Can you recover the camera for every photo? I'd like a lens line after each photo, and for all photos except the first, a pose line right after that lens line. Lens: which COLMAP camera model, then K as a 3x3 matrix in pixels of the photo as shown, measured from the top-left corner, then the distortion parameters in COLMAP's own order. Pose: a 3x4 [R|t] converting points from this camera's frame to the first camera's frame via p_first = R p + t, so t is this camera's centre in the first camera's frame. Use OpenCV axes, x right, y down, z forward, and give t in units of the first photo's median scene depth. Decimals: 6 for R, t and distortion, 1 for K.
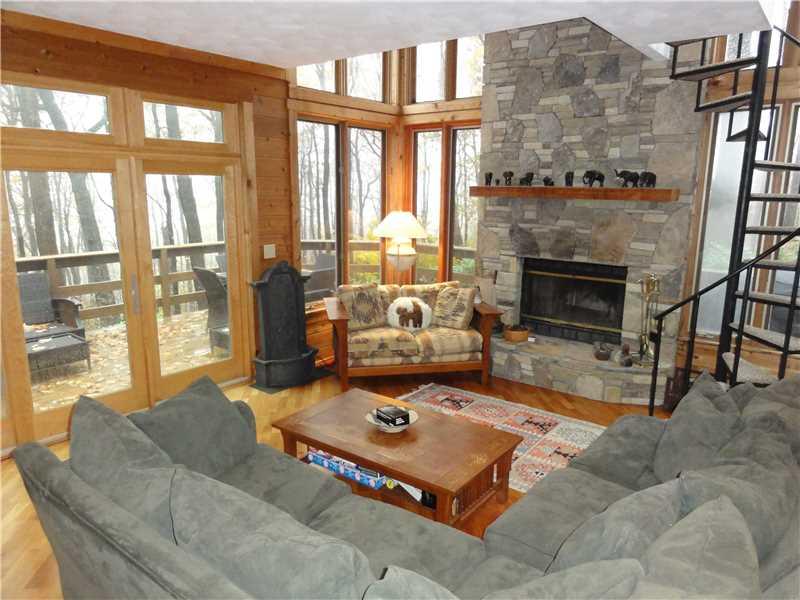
lens RADIAL K [[564.8, 0, 400.8], [0, 564.8, 300.9], [0, 0, 1]] dist [-0.001573, 0.006103]
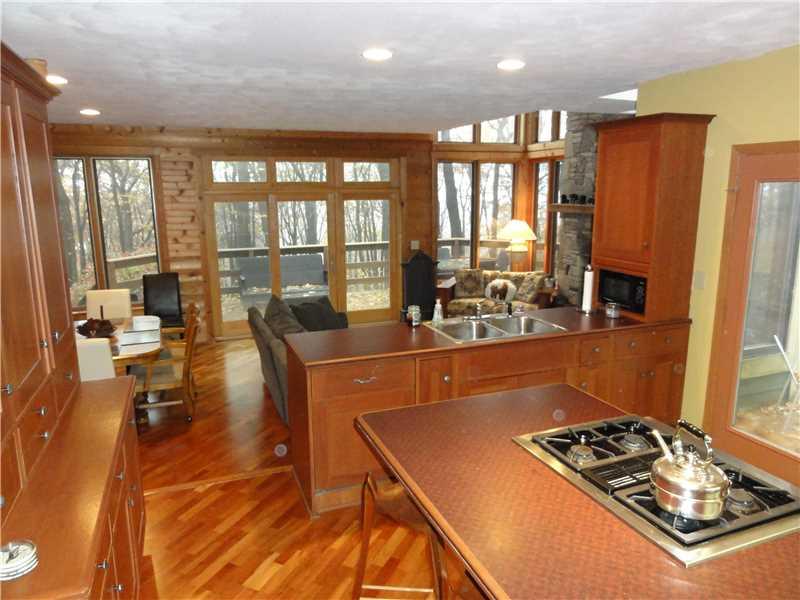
lens RADIAL K [[564.8, 0, 400.5], [0, 564.8, 300.7], [0, 0, 1]] dist [-0.001573, 0.006103]
pose [[0.859328, 0.082090, -0.504793, 0.544366], [-0.084525, 0.996257, 0.018122, 0.044756], [0.504391, 0.027095, 0.863050, -0.409454]]
